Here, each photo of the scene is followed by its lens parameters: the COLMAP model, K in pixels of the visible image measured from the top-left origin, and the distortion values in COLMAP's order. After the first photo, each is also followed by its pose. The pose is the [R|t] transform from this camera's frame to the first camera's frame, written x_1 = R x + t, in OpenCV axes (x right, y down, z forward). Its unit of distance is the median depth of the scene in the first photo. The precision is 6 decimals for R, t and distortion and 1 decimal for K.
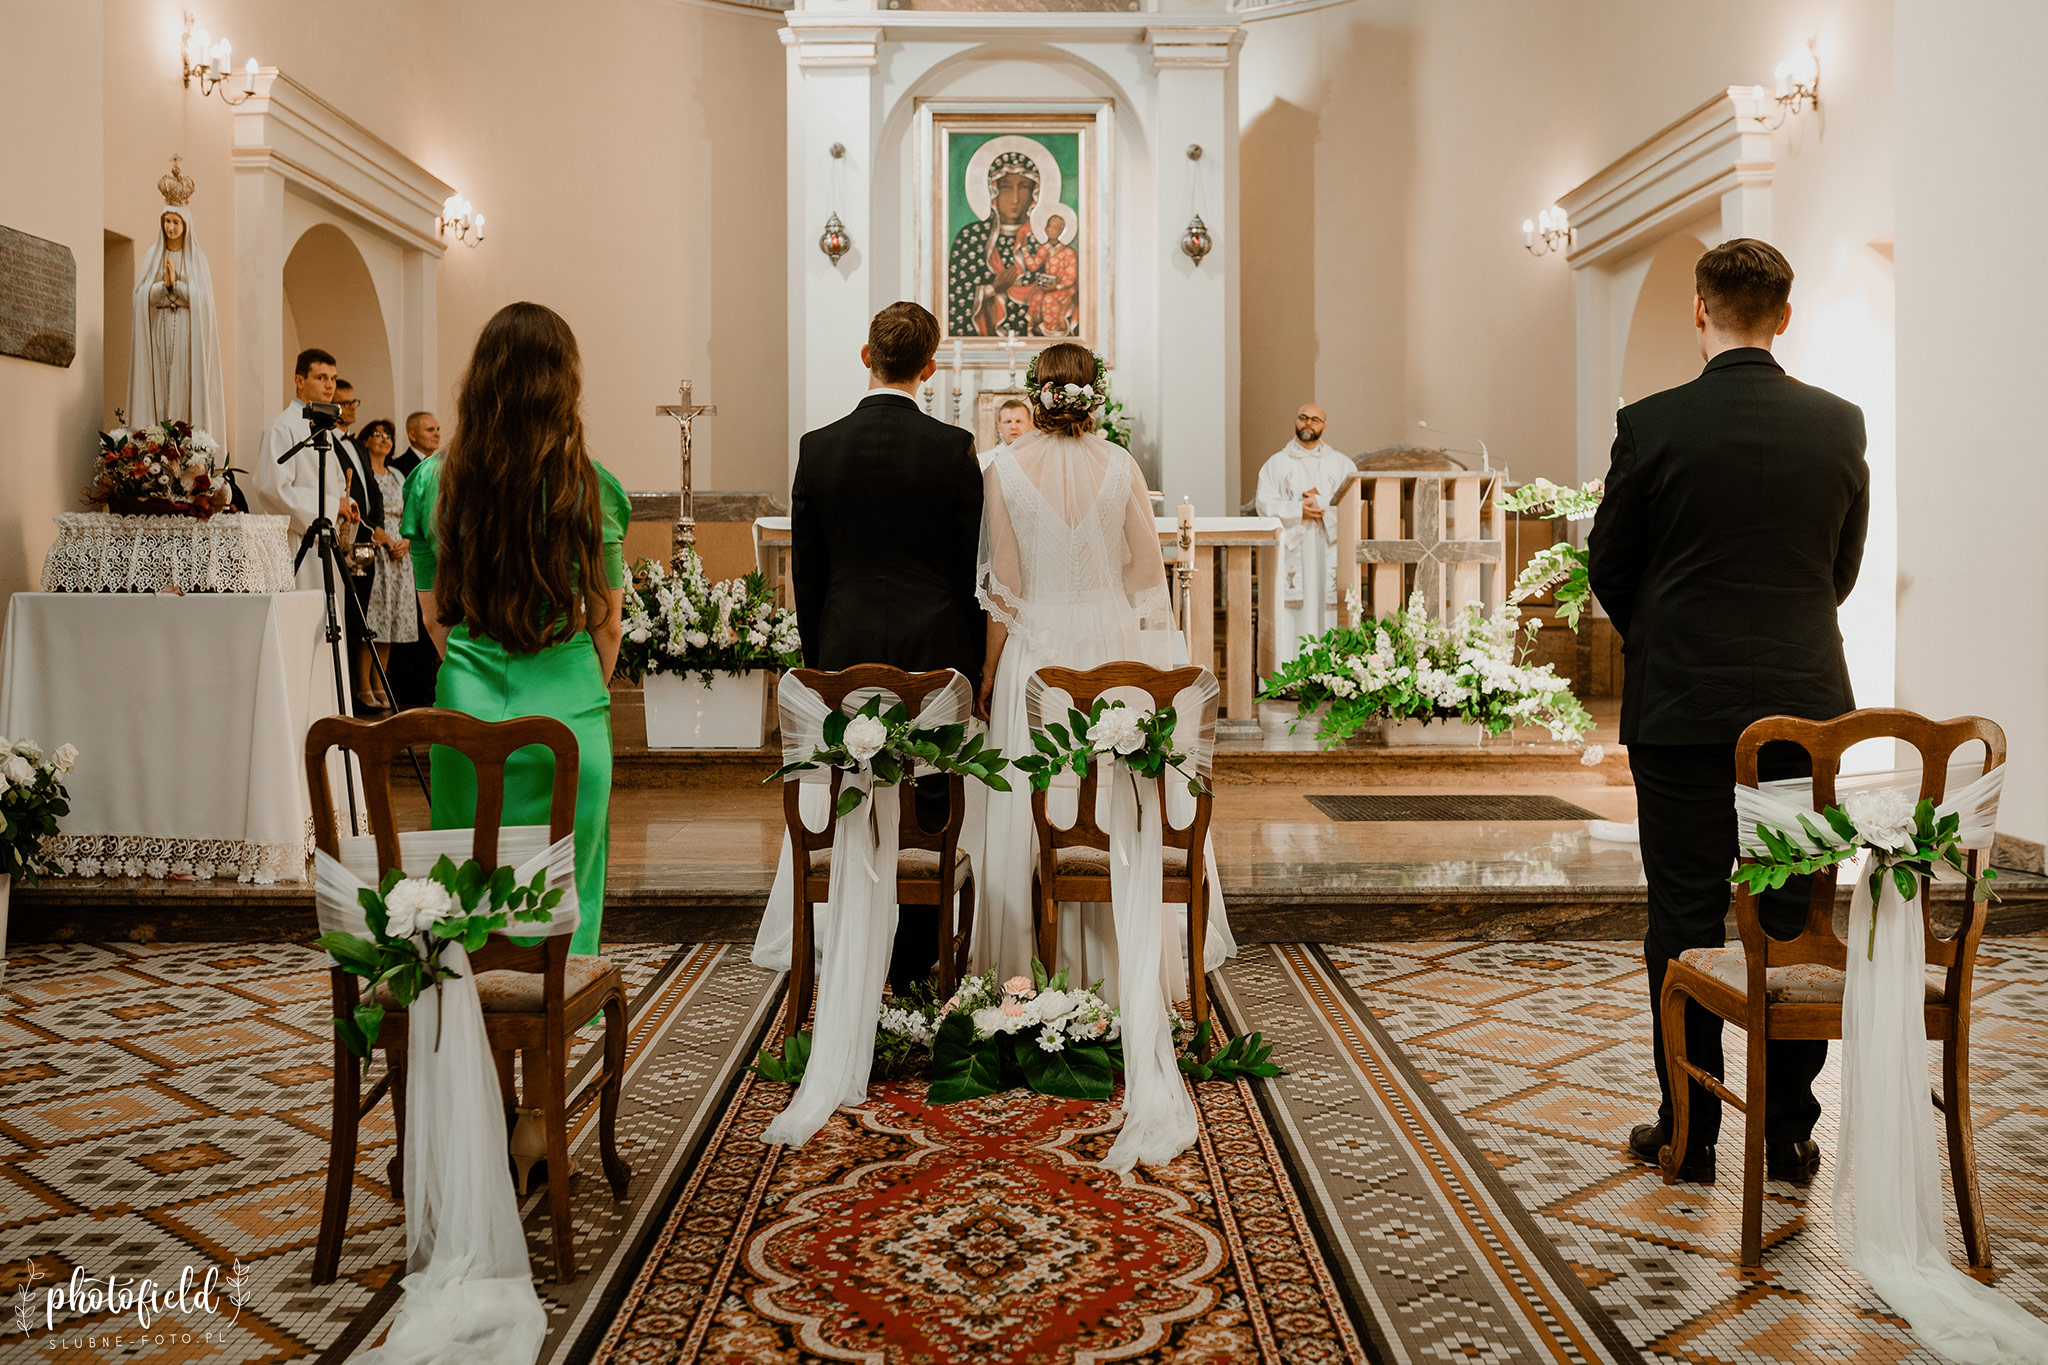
lens RADIAL K [[1945.2, 0, 1024.0], [0, 1945.2, 682.5], [0, 0, 1]] dist [-0.049291, 0.043087]
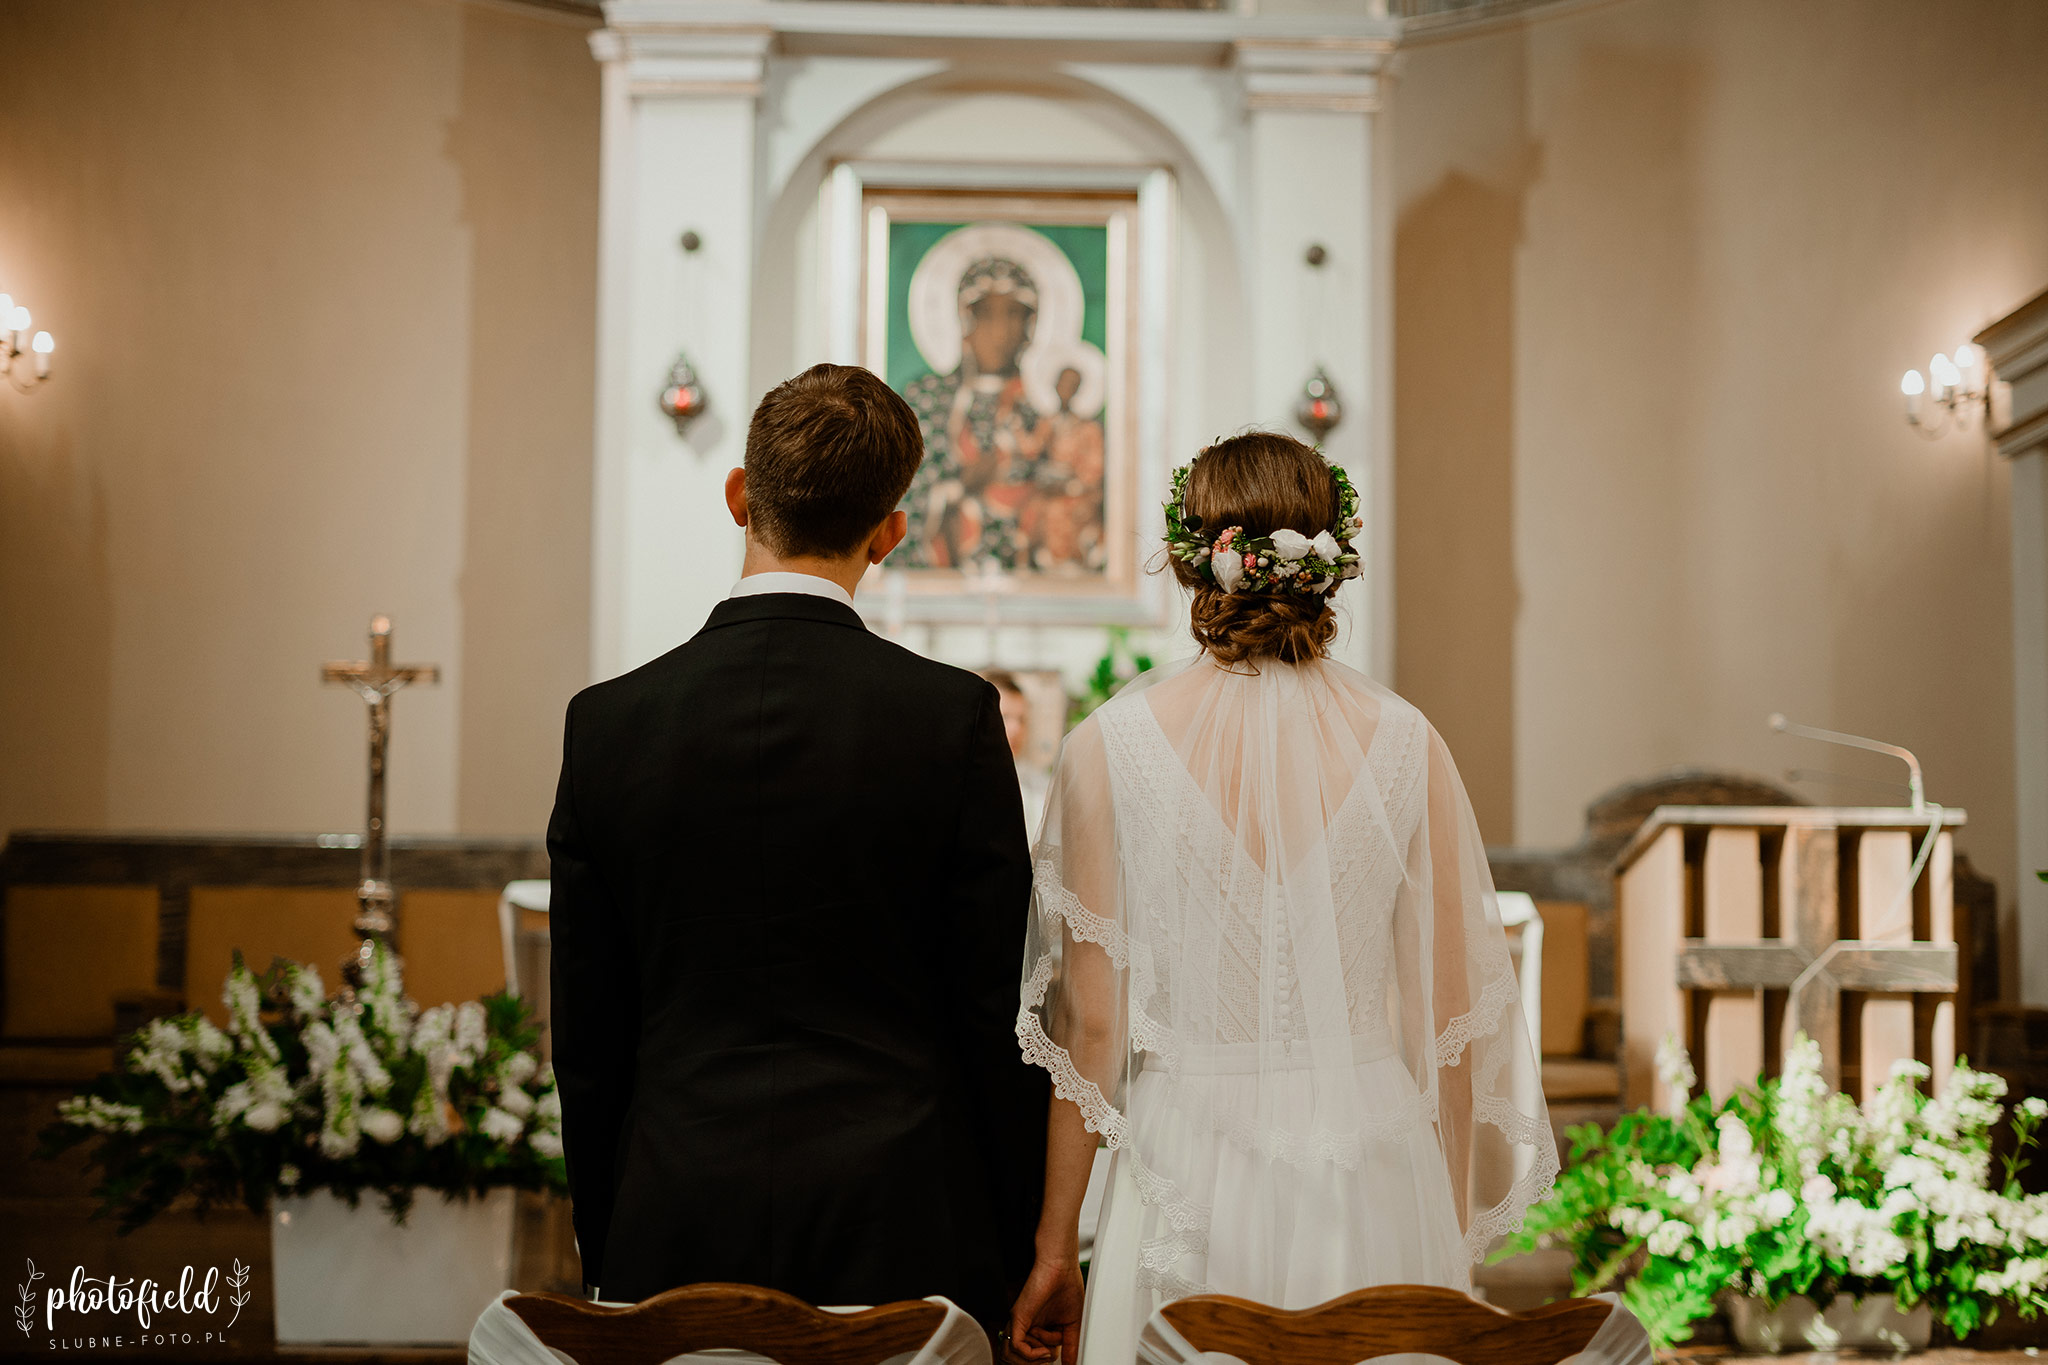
lens RADIAL K [[3122.6, 0, 1024.0], [0, 3122.6, 682.5], [0, 0, 1]] dist [0.026787, -0.035442]
pose [[0.999832, 0.012540, 0.013401, -0.014196], [-0.010374, 0.988482, -0.150986, -0.014313], [-0.015140, 0.150821, 0.988445, 0.172525]]
